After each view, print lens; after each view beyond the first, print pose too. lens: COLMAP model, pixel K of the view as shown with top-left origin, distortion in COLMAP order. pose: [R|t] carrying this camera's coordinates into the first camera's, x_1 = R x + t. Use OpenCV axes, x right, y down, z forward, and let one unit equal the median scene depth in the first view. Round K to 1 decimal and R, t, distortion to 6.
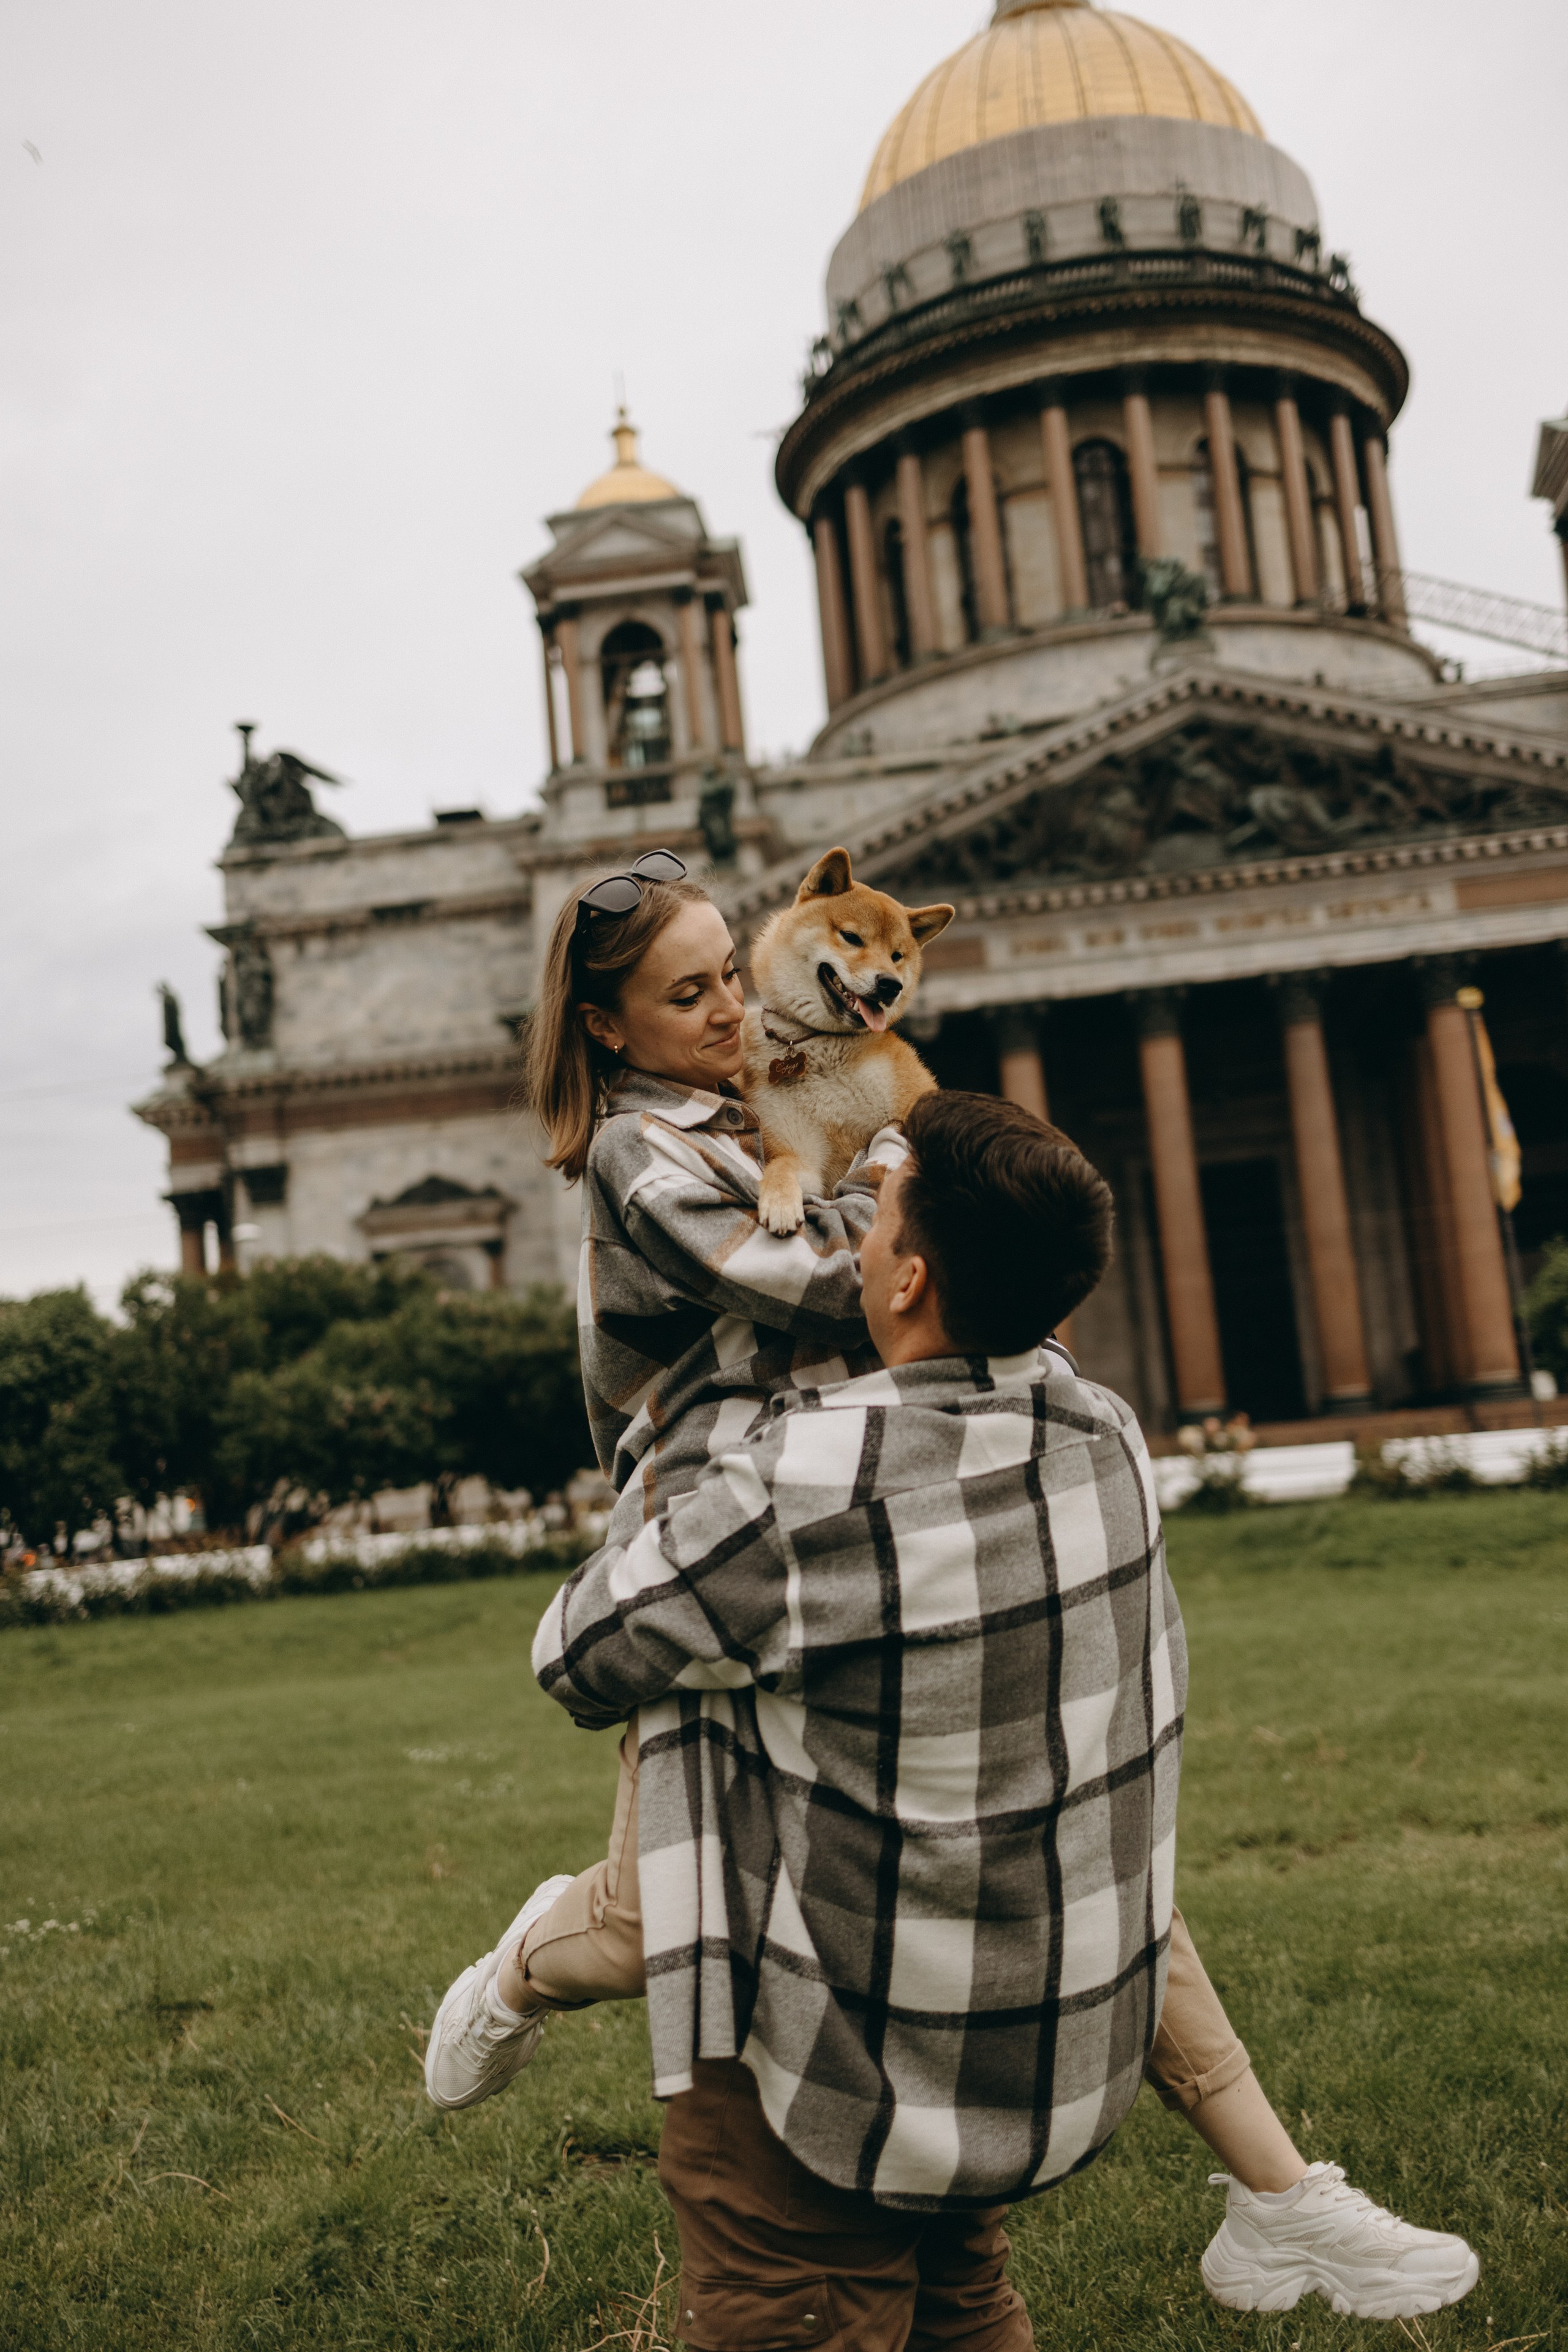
lens RADIAL K [[2278.7, 0, 794.4], [0, 2278.7, 1165.0], [0, 0, 1]] dist [-0.001310, -0.004832]
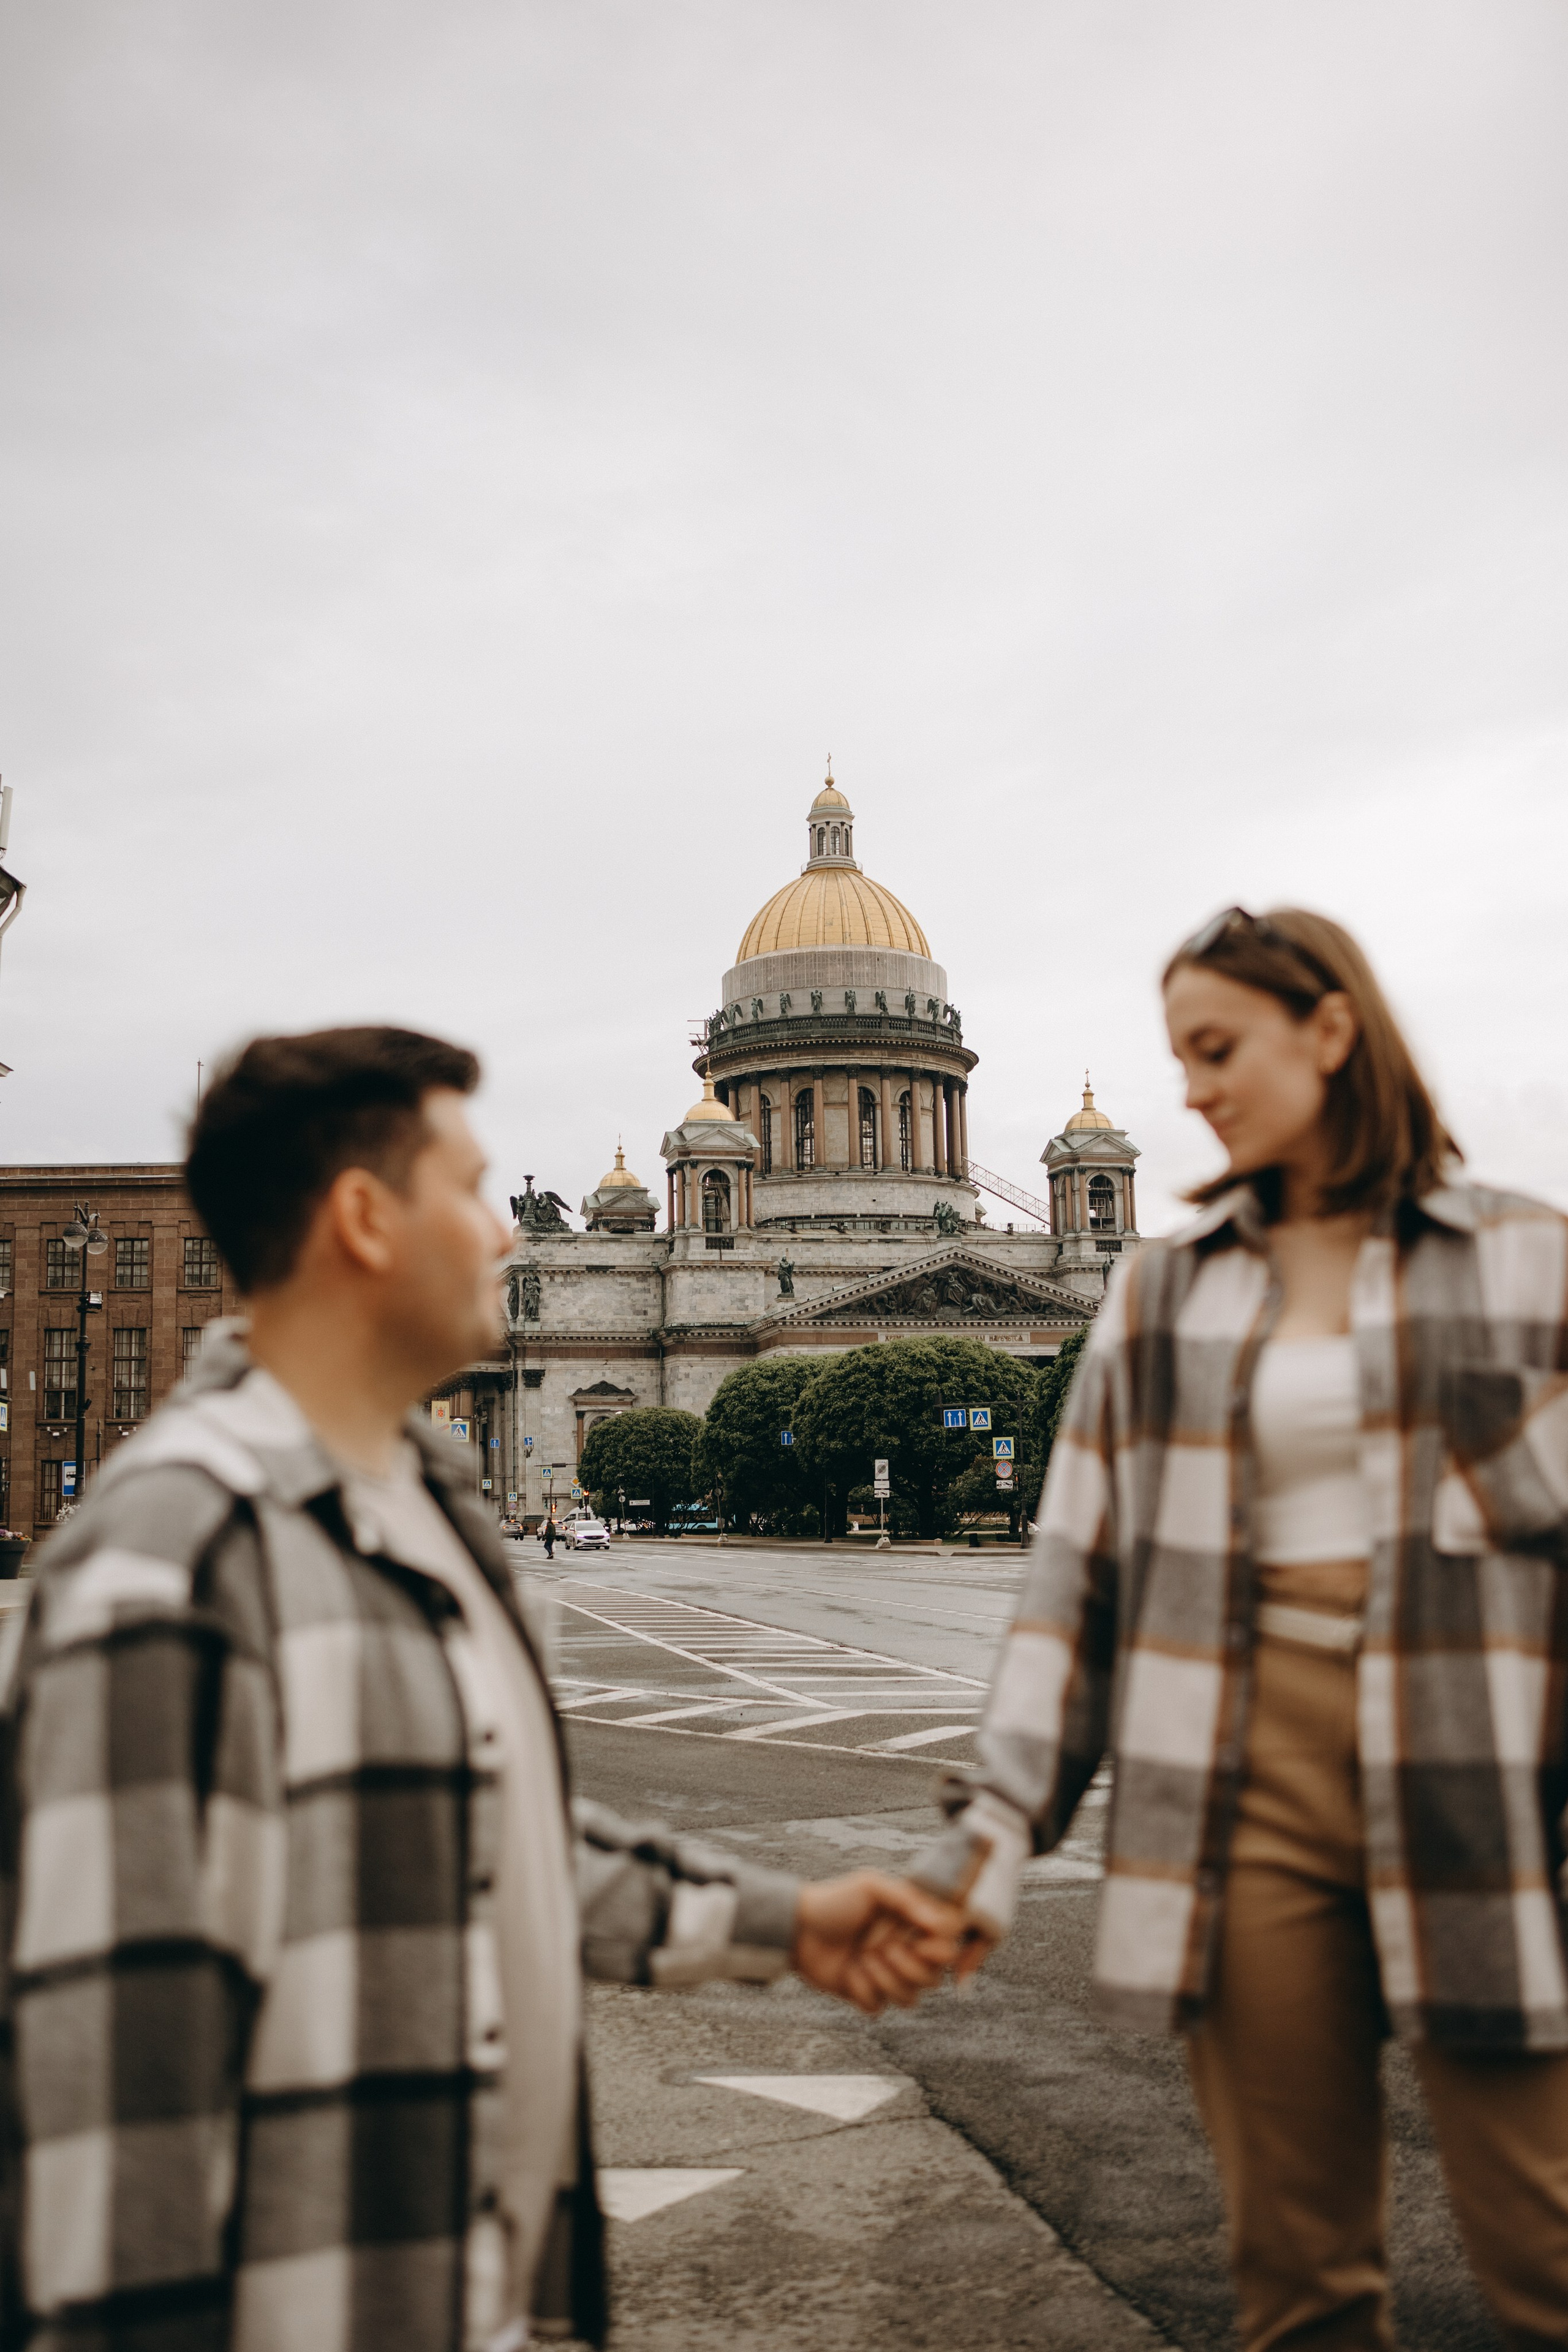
lens RADIAL K [[2359.4, 0, 631.9], [0, 2359.4, 1094.1], [0, 0, 1]] dist [-0.072552, 0.015899]
pose [[0.943794, 0.131377, 0.303304, -0.924792], [-0.115480, 0.990851, -0.069848, -0.126155], [-0.309705, 0.030896, 0.950331, -1.384238]]
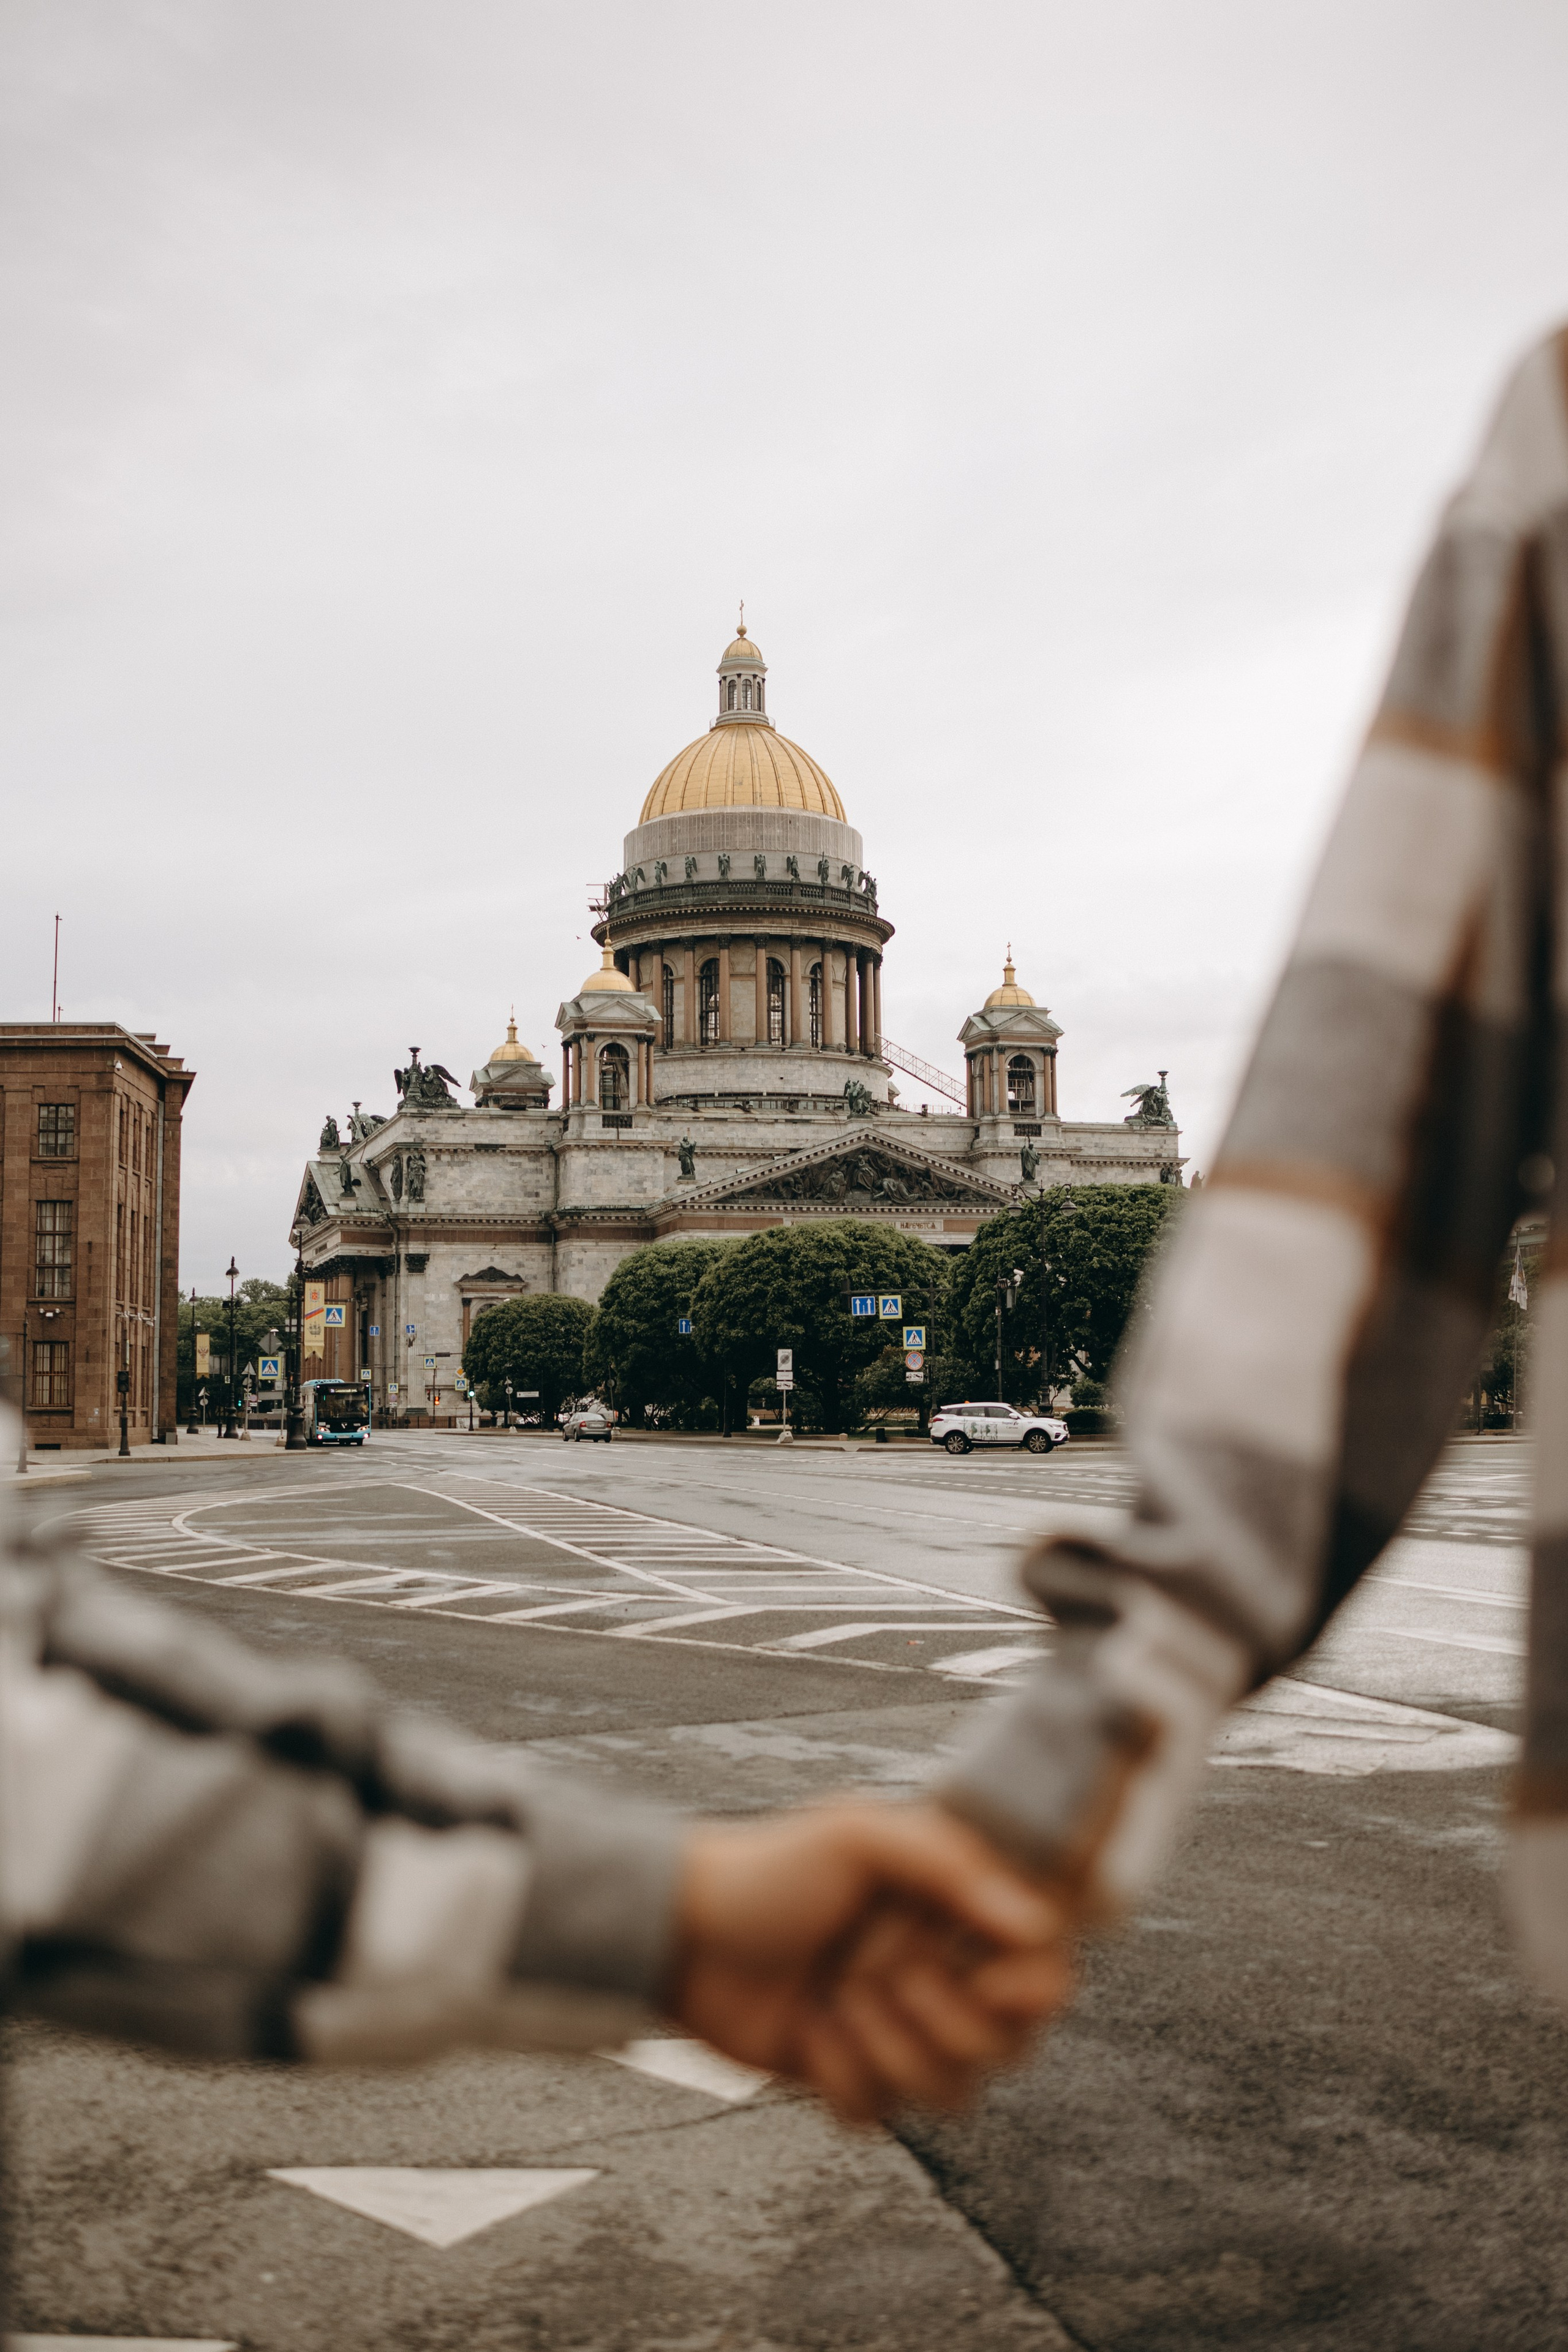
lens RADIAL K [[2511.3, 0, 652.0], [0, 2511.3, 1084.6], [0, 0, 1]] dist [-0.110256, 0.017758]
pose [[0.925316, 0.128484, 0.356766, -0.923296], [-0.126803, 0.991527, -0.028203, -0.125358], [-0.357366, -0.019142, 0.933768, -1.381058]]
